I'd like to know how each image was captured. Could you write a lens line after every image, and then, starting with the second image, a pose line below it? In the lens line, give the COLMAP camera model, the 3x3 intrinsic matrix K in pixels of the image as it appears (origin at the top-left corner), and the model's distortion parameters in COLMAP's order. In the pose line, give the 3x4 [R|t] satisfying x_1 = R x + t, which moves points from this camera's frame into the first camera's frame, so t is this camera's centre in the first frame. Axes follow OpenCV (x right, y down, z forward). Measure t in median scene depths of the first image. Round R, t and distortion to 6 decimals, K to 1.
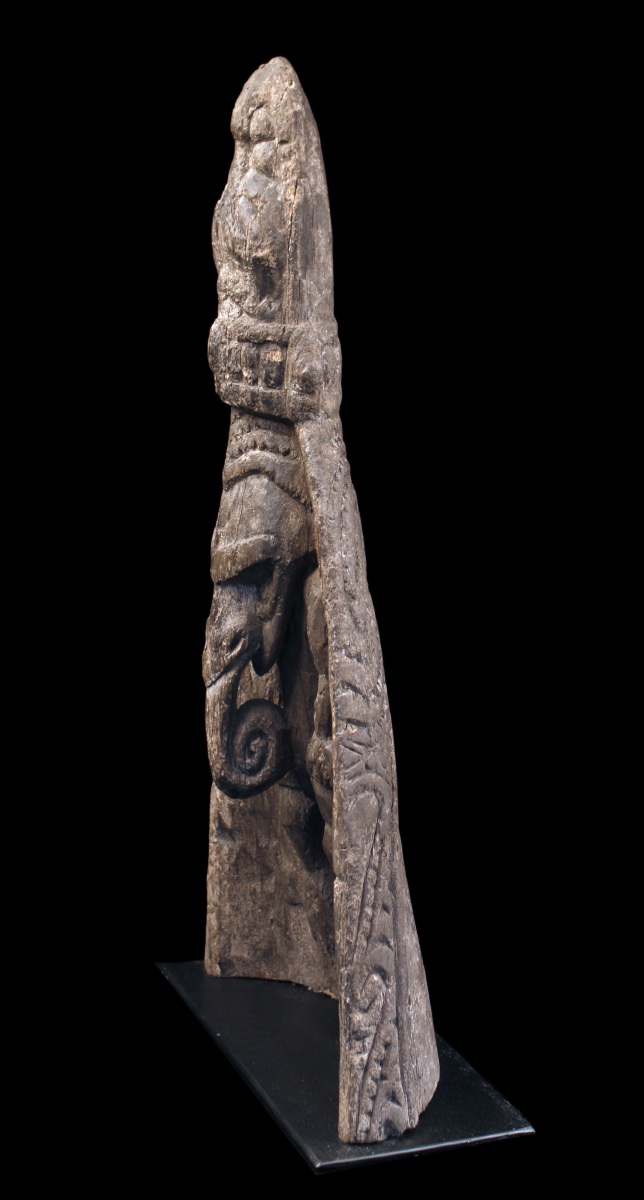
lens RADIAL K [[2007.9, 0, 322.0], [0, 2007.9, 600.0], [0, 0, 1]] dist [-0.043203, -0.028742]
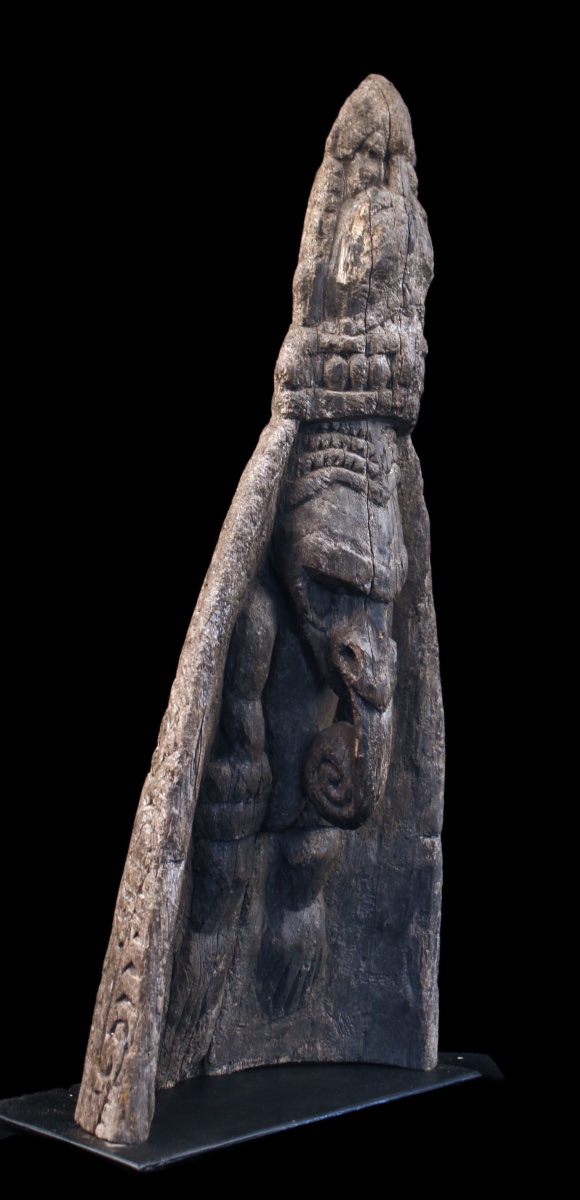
lens RADIAL K [[2137.8, 0, 416.2], [0, 2137.8, 614.9], [0, 0, 1]] dist [-0.036469, 0.096281]
pose [[-0.519168, -0.097691, 0.849071, -0.961983], [0.086359, 0.982365, 0.165832, -0.177284], [-0.850298, 0.159419, -0.501577, 1.543726]]
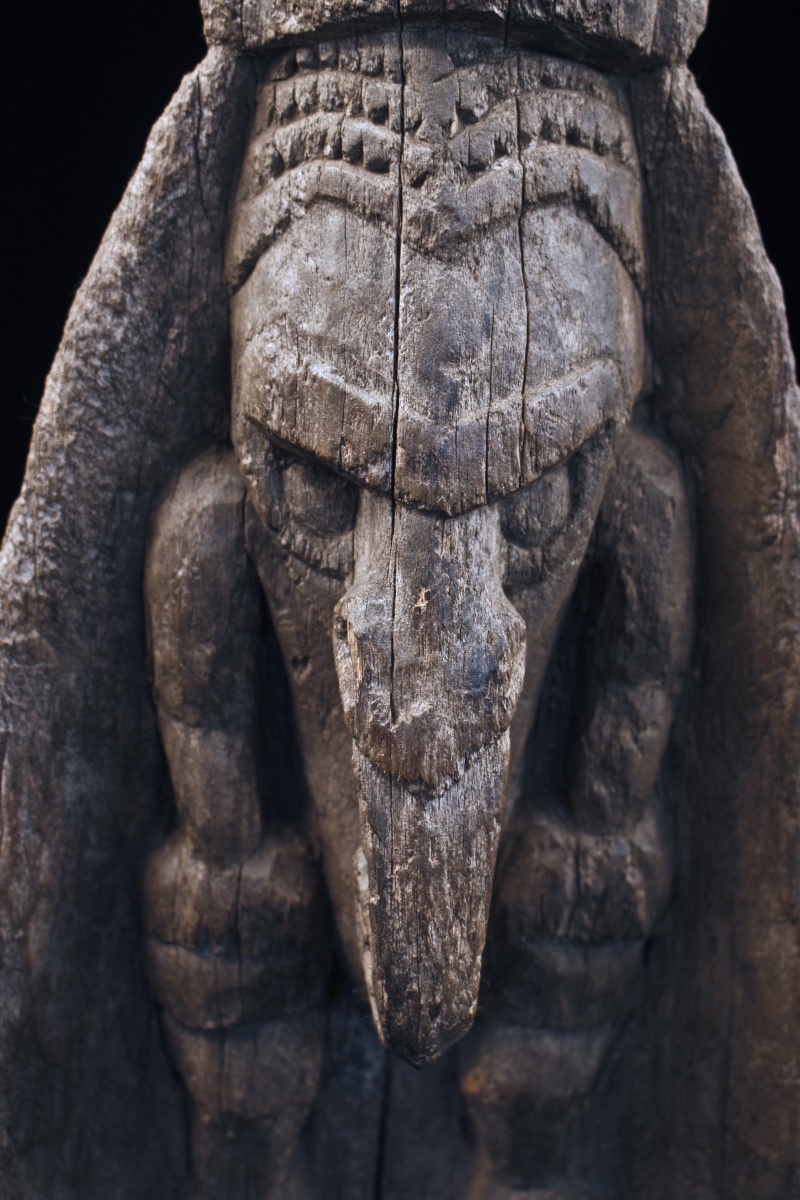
lens RADIAL K [[2036.1, 0, 400.0], [0, 2036.1, 600.0], [0, 0, 1]] dist [-0.041173, 0.064692]
pose [[0.303420, -0.172118, 0.937183, -0.418111], [0.155944, 0.979259, 0.129357, -0.043955], [-0.940010, 0.106898, 0.323967, 0.909939]]
